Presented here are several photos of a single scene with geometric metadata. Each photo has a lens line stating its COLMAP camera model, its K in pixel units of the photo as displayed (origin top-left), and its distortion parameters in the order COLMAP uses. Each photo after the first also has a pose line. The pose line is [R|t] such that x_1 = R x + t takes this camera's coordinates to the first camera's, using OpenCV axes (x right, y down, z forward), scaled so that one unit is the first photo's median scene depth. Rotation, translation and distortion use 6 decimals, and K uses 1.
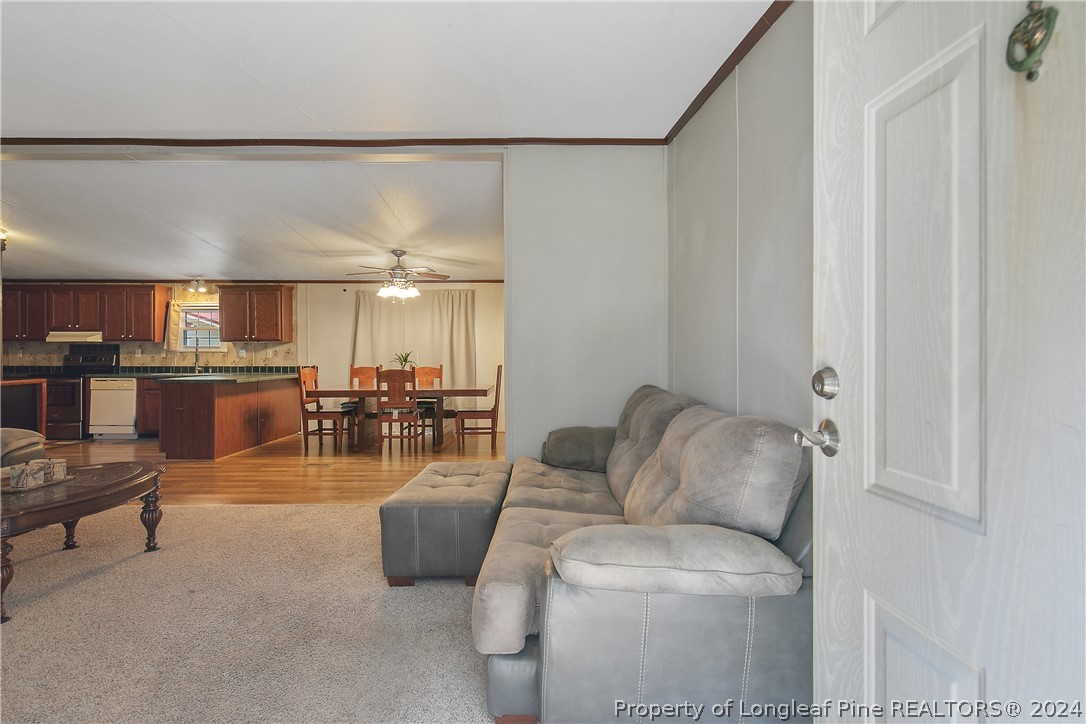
lens RADIAL K [[529.9, 0, 548.4], [0, 529.9, 361.5], [0, 0, 1]] dist [0.000907, -0.005322]
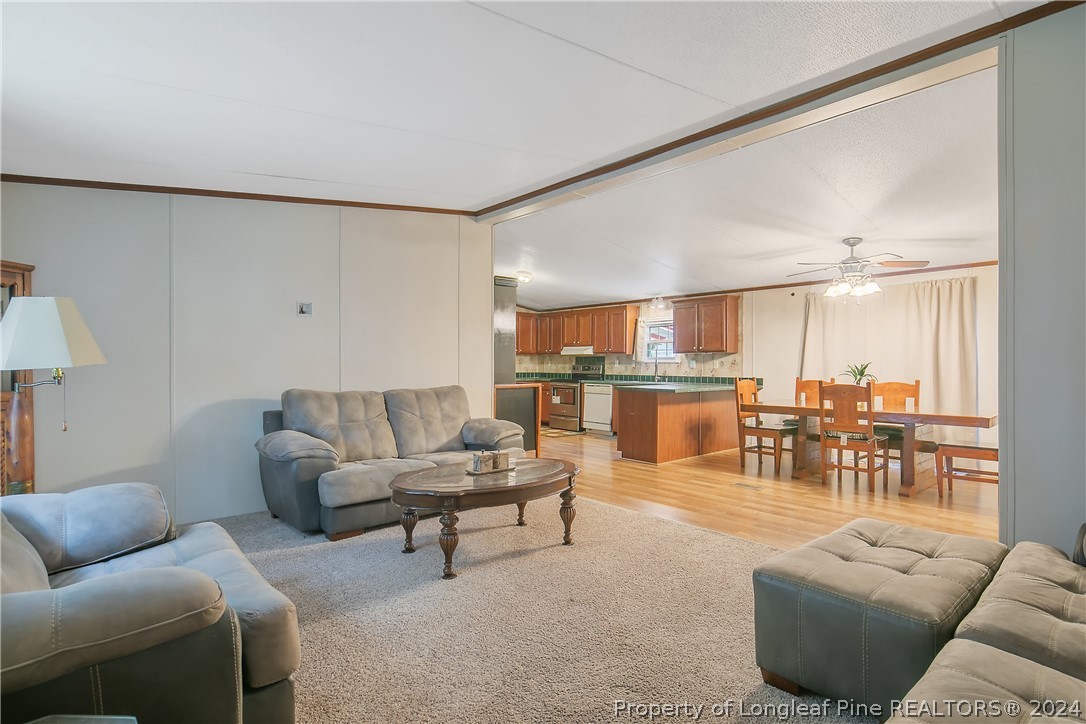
lens RADIAL K [[529.9, 0, 548.4], [0, 529.9, 361.5], [0, 0, 1]] dist [0.000907, -0.005322]
pose [[0.659069, -0.000241, -0.752083, 0.021400], [-0.015437, 0.999785, -0.013848, -0.001975], [0.751924, 0.020736, 0.658923, 0.108531]]
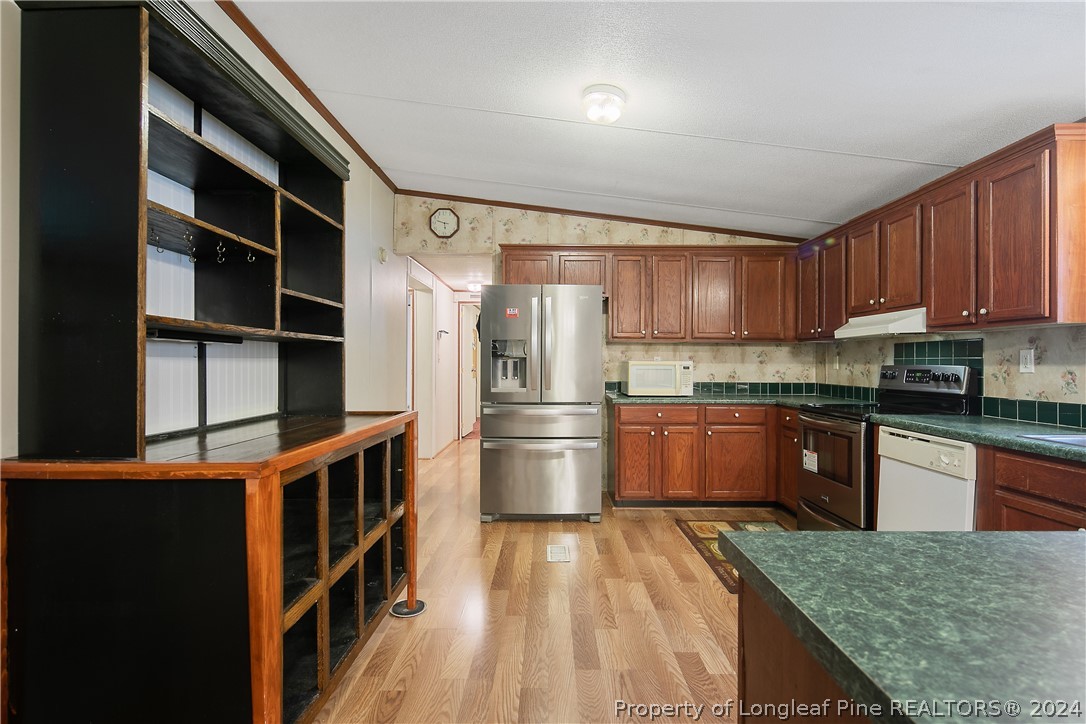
lens RADIAL K [[529.9, 0, 548.4], [0, 529.9, 361.5], [0, 0, 1]] dist [0.000907, -0.005322]
pose [[-0.022624, -0.002426, -0.999741, -0.467267], [-0.012620, 0.999918, -0.002141, -0.012217], [0.999664, 0.012568, -0.022652, 0.762679]]
